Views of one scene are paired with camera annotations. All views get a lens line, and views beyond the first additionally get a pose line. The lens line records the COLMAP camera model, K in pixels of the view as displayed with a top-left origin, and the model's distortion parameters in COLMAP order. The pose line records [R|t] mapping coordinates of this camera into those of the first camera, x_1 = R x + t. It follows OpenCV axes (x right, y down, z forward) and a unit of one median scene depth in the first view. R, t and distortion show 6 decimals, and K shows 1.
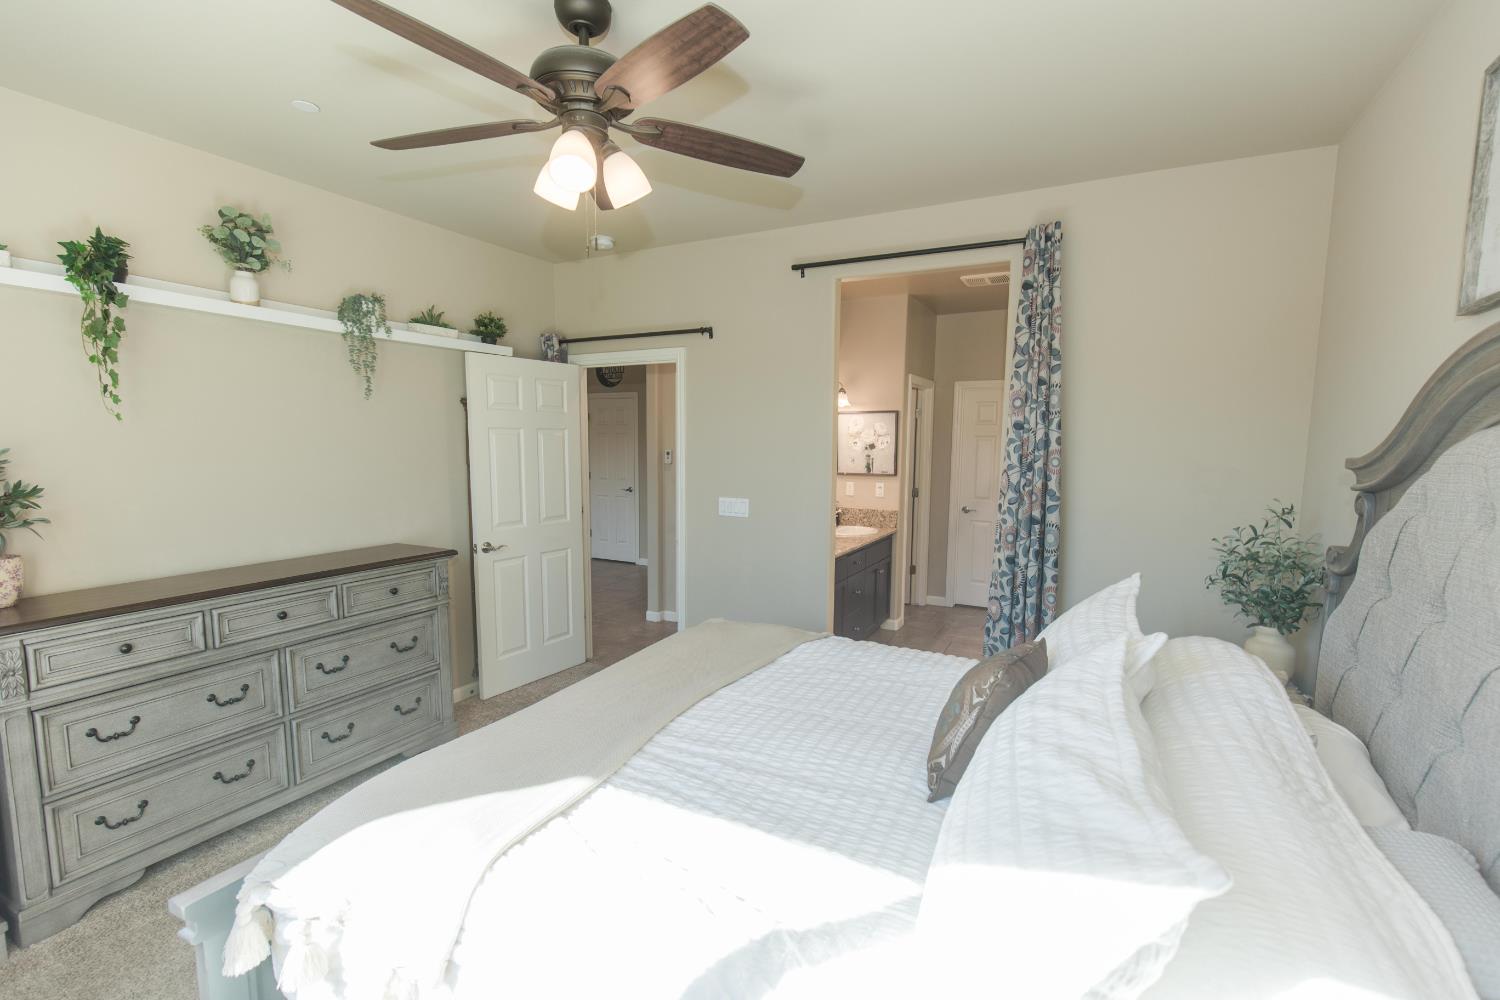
lens RADIAL K [[688.9, 0, 738.2], [0, 688.9, 522.8], [0, 0, 1]] dist [0.000945, -0.002835]
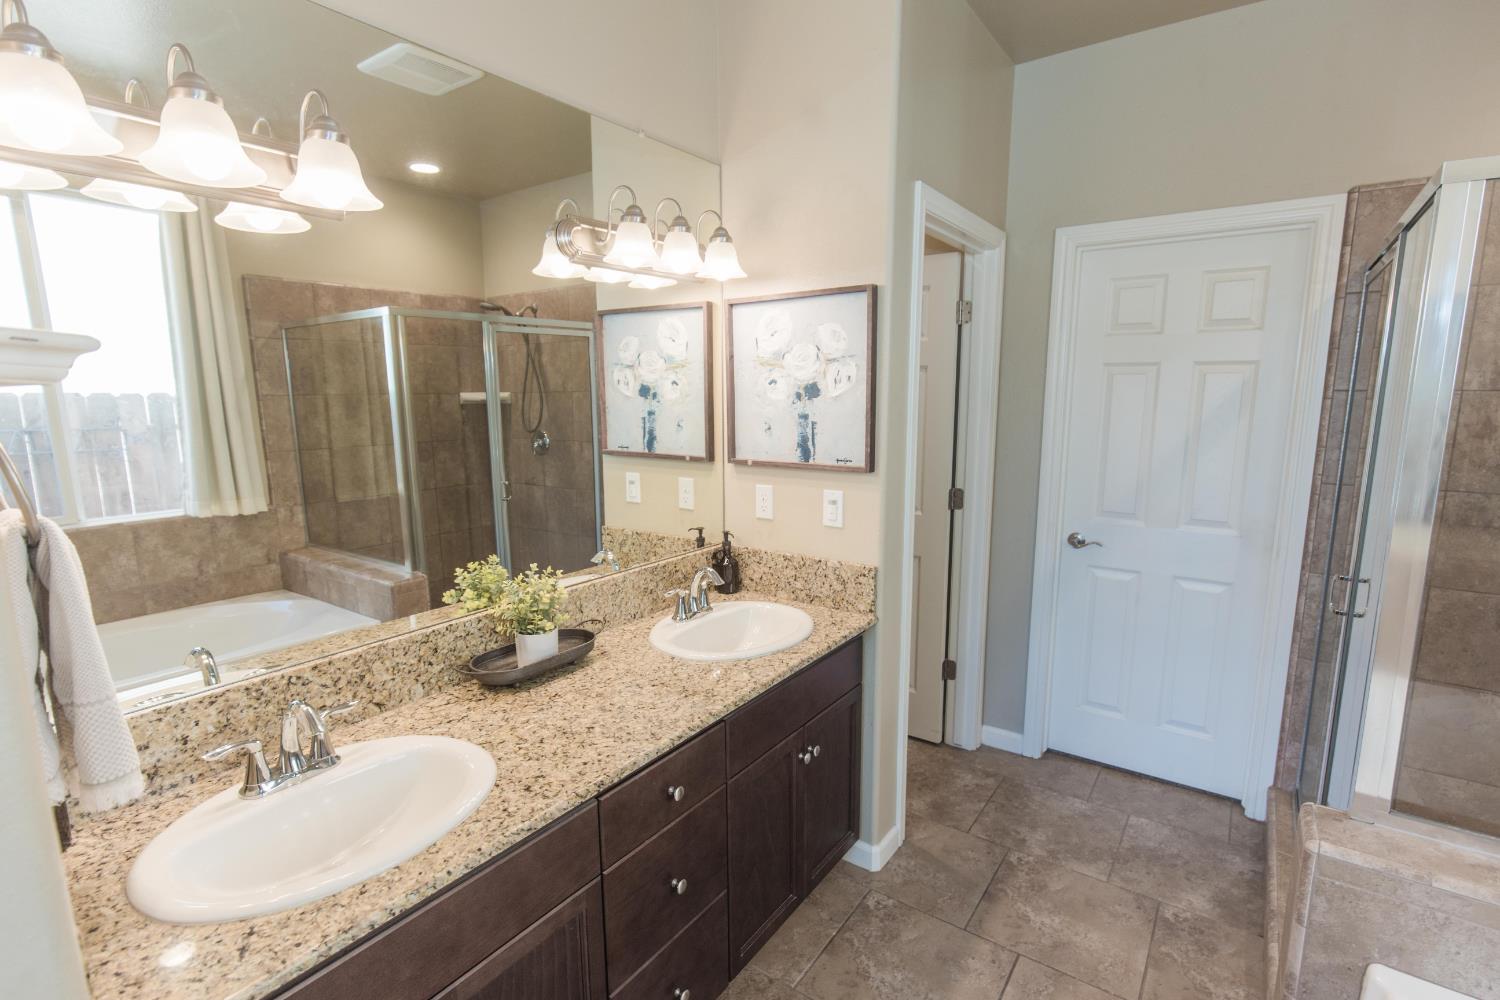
lens RADIAL K [[688.9, 0, 756.0], [0, 688.9, 522.0], [0, 0, 1]] dist [0.000945, -0.002835]
pose [[0.991699, 0.008470, -0.128304, 0.211847], [-0.000781, 0.998207, 0.059857, -0.062345], [0.128580, -0.059260, 0.989927, 0.624145]]
